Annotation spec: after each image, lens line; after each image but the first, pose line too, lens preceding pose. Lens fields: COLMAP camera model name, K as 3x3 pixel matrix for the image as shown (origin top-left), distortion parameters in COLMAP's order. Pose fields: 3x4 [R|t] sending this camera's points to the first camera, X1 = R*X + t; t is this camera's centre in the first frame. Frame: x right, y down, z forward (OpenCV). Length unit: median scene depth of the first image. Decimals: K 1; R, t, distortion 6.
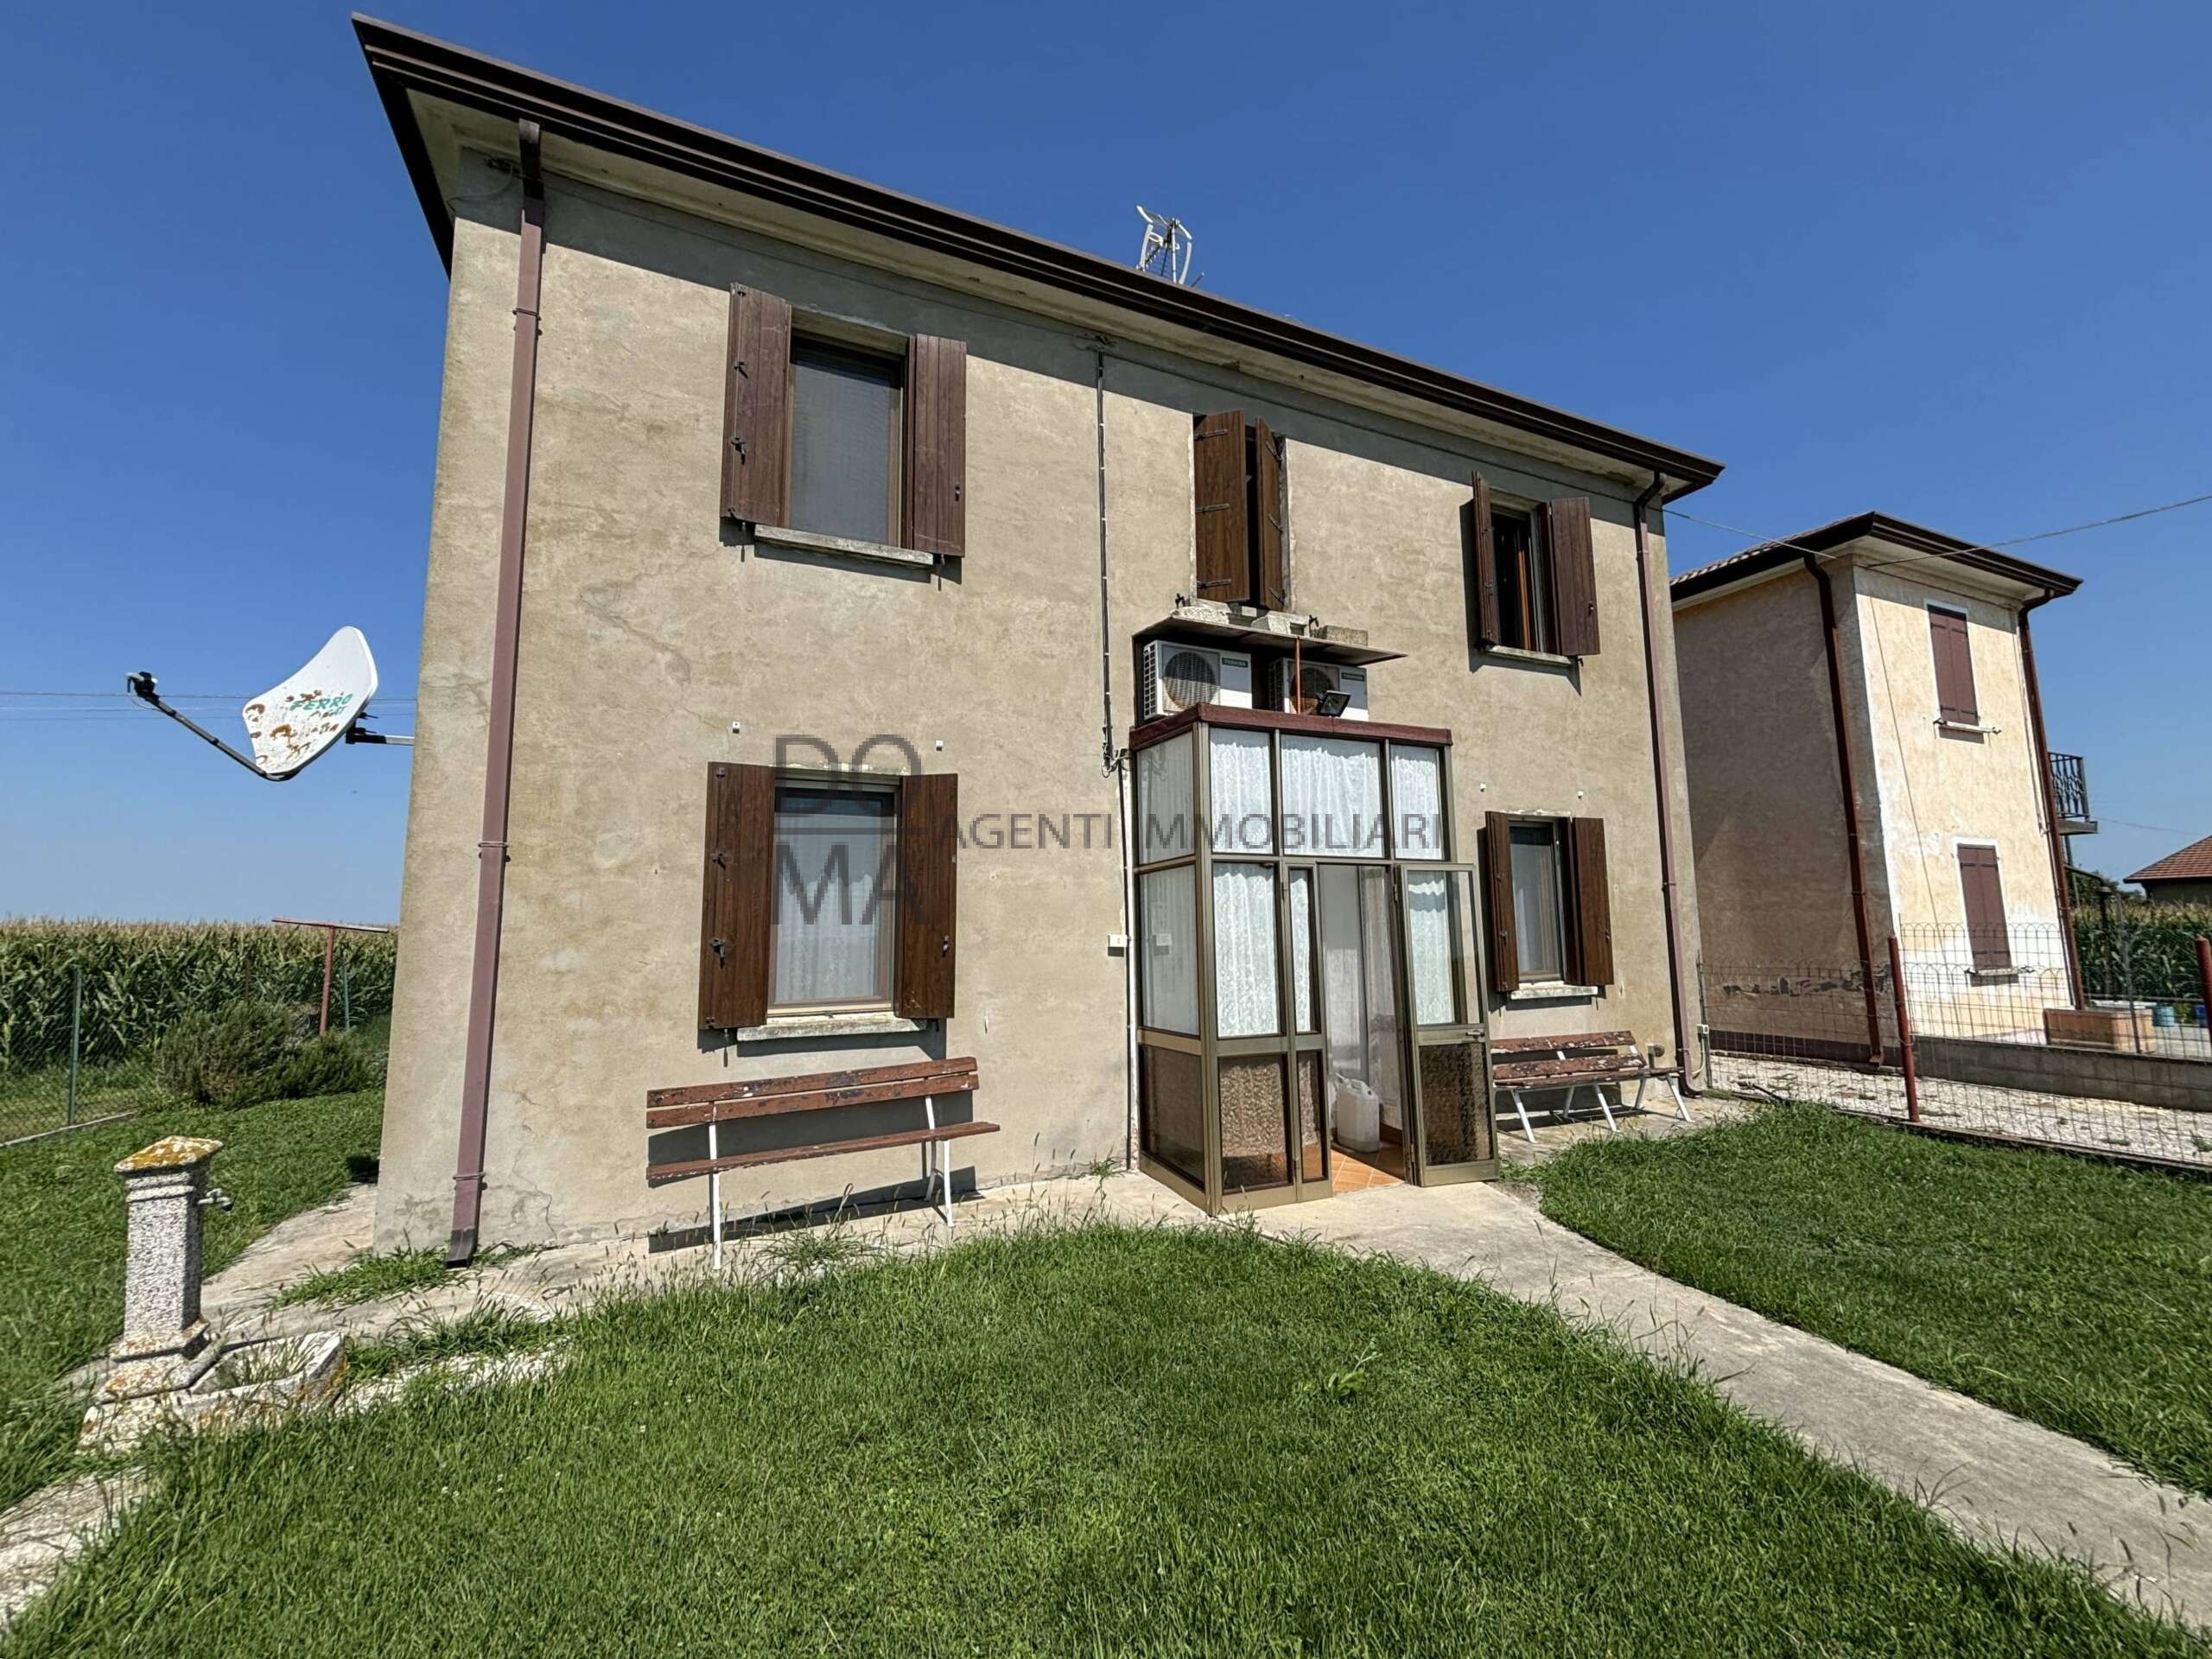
lens RADIAL K [[908.5, 0, 1106.0], [0, 908.5, 829.5], [0, 0, 1]] dist [0.003991, -0.000741]
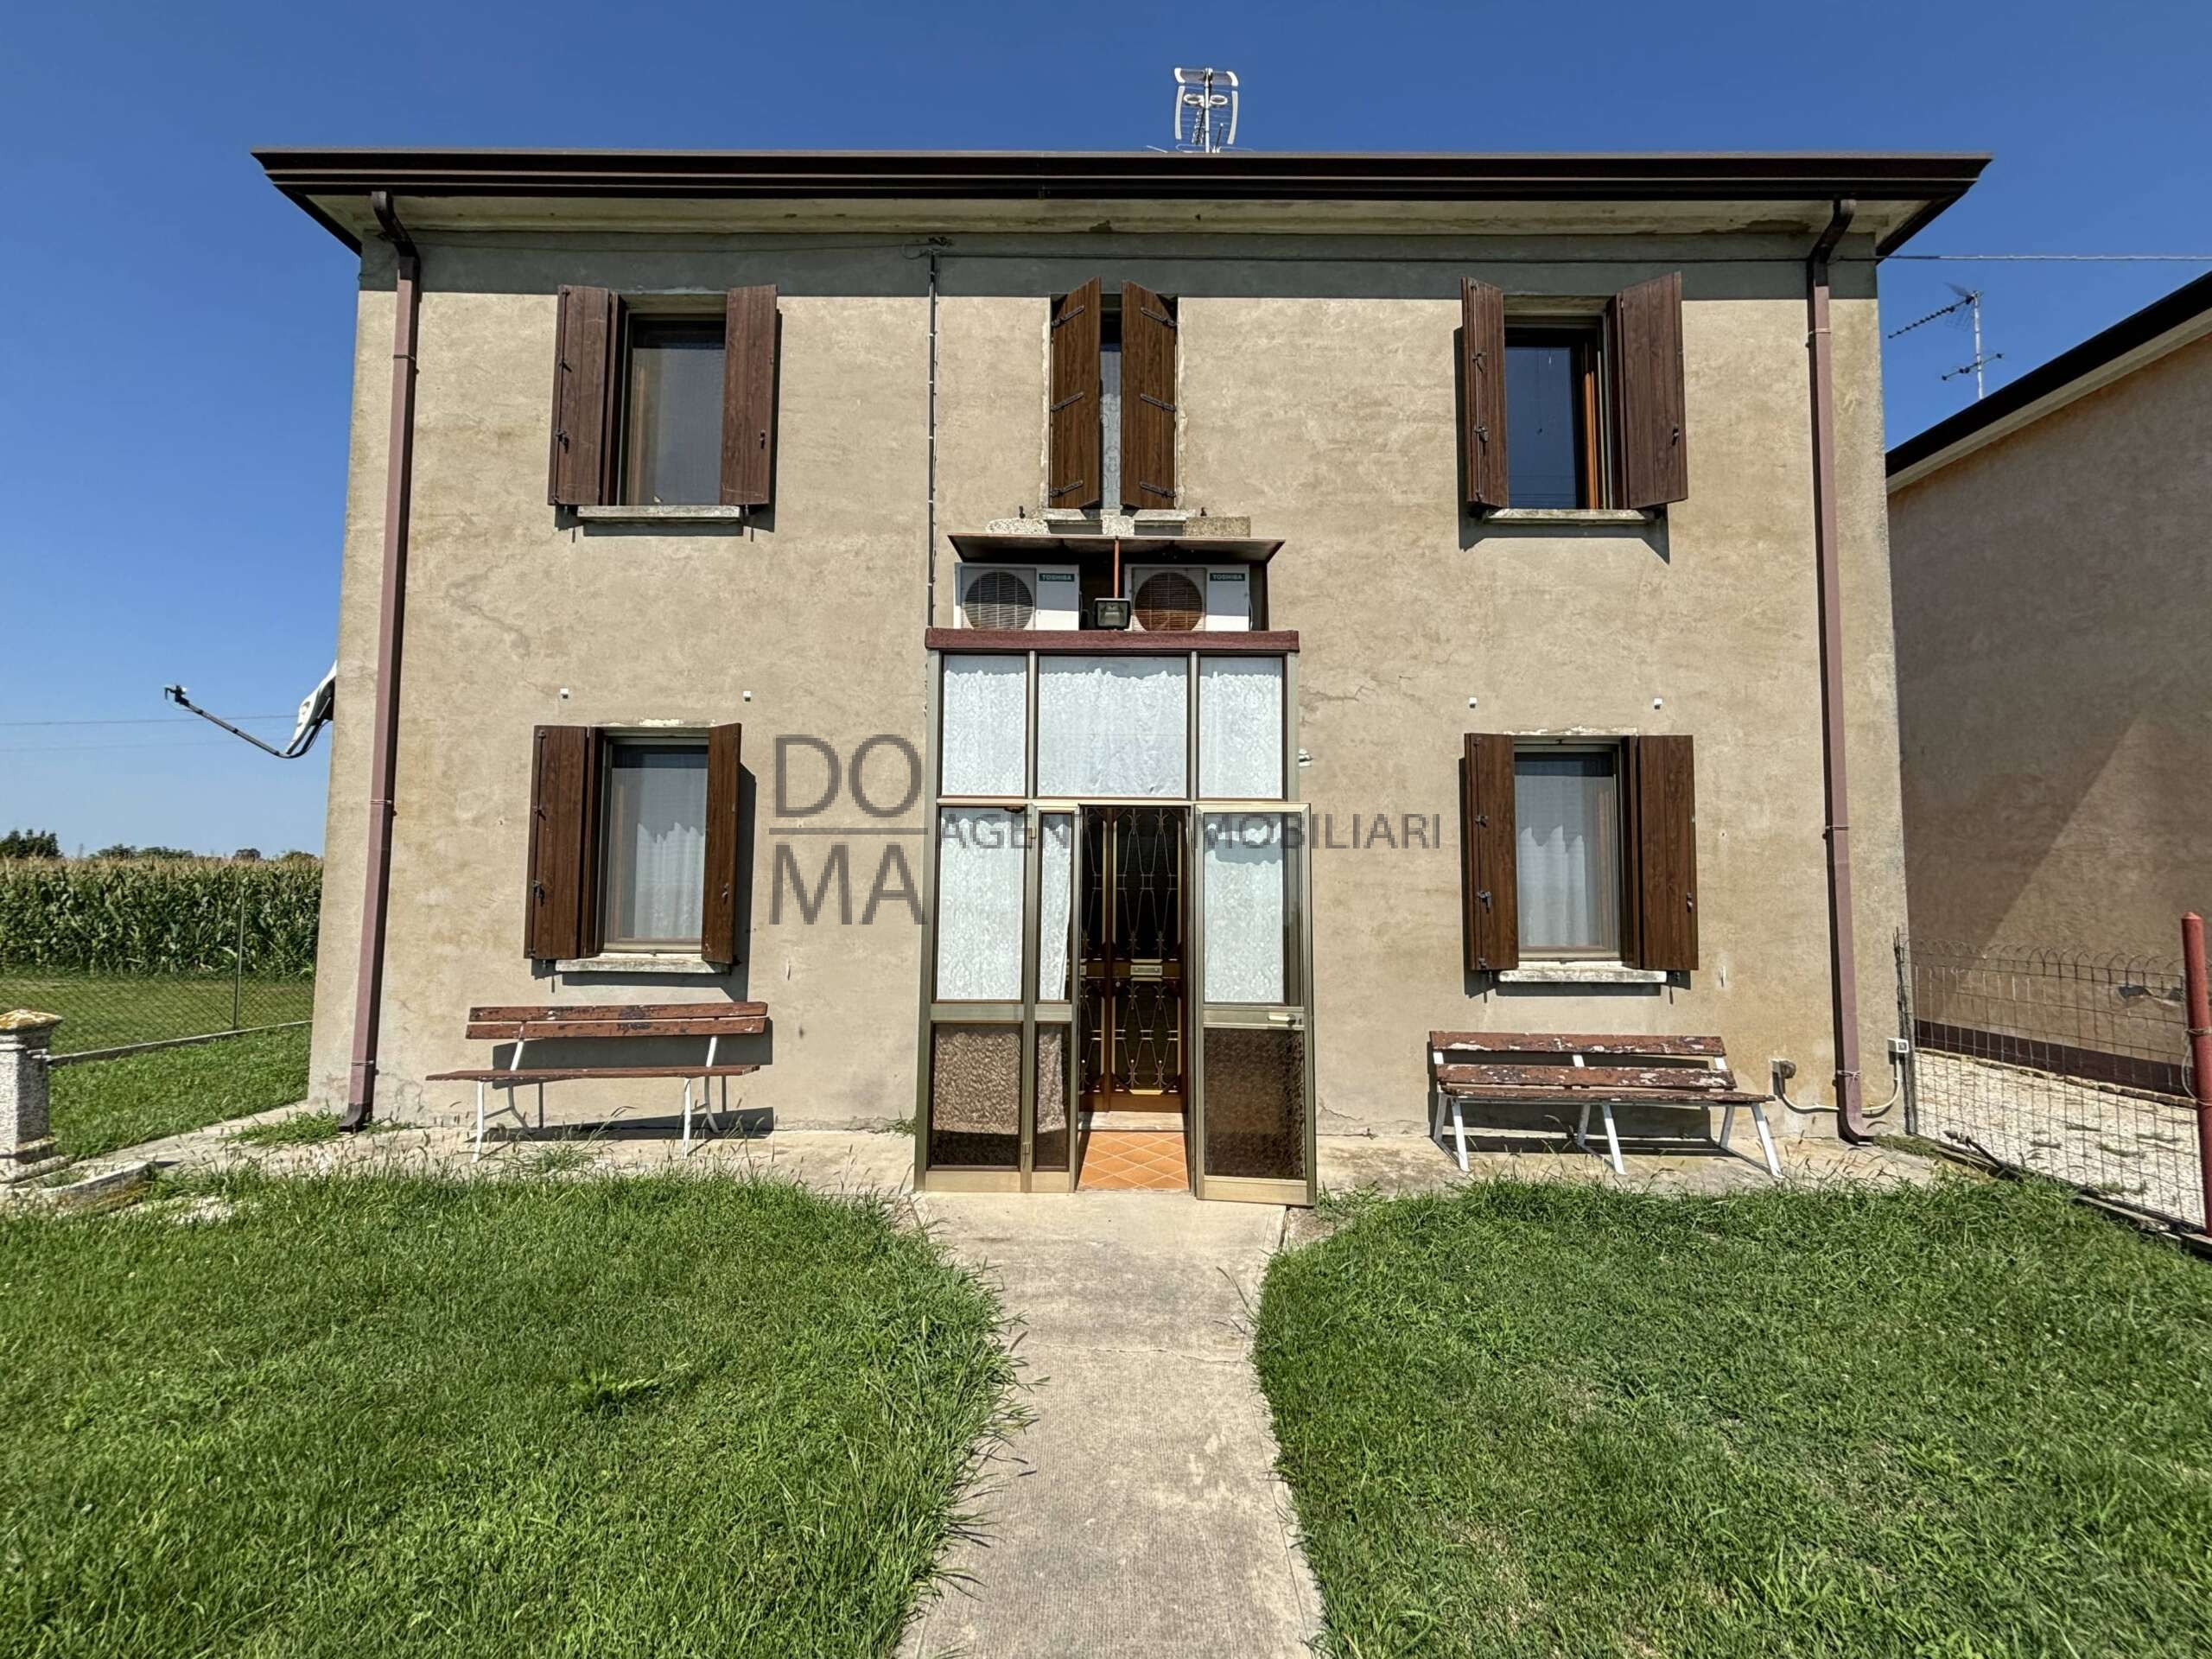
lens RADIAL K [[897.1, 0, 1099.5], [0, 897.1, 831.3], [0, 0, 1]] dist [0.002550, -0.000098]
pose [[0.905521, -0.006751, -0.424249, 0.581431], [0.029570, 0.998446, 0.047226, 0.021573], [0.423271, -0.055309, 0.904313, 0.239788]]
